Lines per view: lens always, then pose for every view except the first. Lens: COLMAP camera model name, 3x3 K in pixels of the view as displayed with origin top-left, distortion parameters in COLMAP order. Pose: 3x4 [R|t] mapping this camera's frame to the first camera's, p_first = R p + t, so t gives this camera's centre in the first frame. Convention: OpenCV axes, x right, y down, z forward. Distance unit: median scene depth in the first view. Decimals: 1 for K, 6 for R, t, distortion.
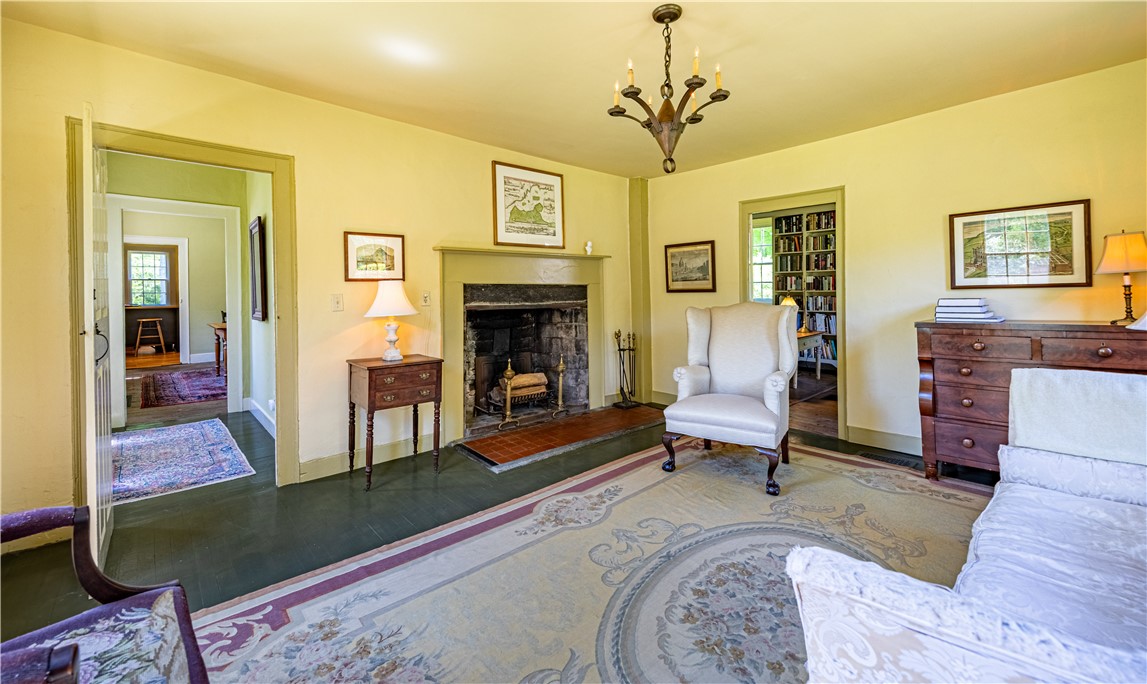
lens RADIAL K [[470.0, 0, 573.5], [0, 470.0, 358.7], [0, 0, 1]] dist [0.003486, 0.000285]
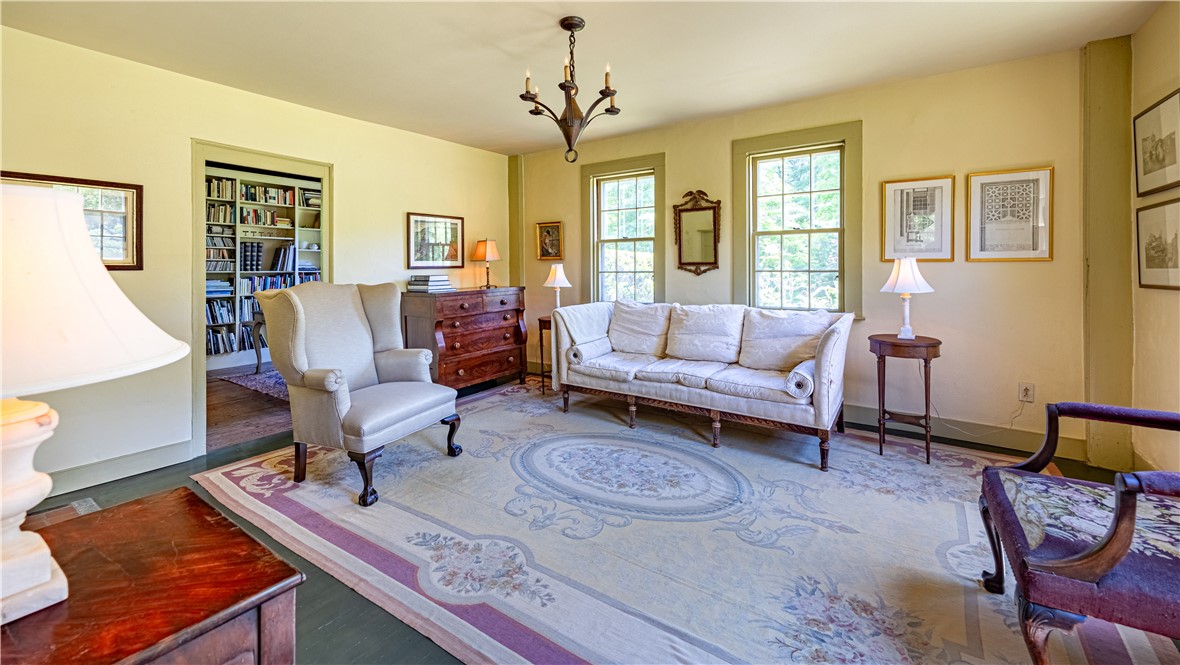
lens RADIAL K [[478.9, 0, 590.0], [0, 478.9, 332.5], [0, 0, 1]] dist [0.021062, -0.000351]
pose [[-0.231542, -0.117902, 0.965654, -0.802089], [0.143812, 0.977574, 0.153840, -0.134712], [-0.962136, 0.174493, -0.209394, 1.033774]]
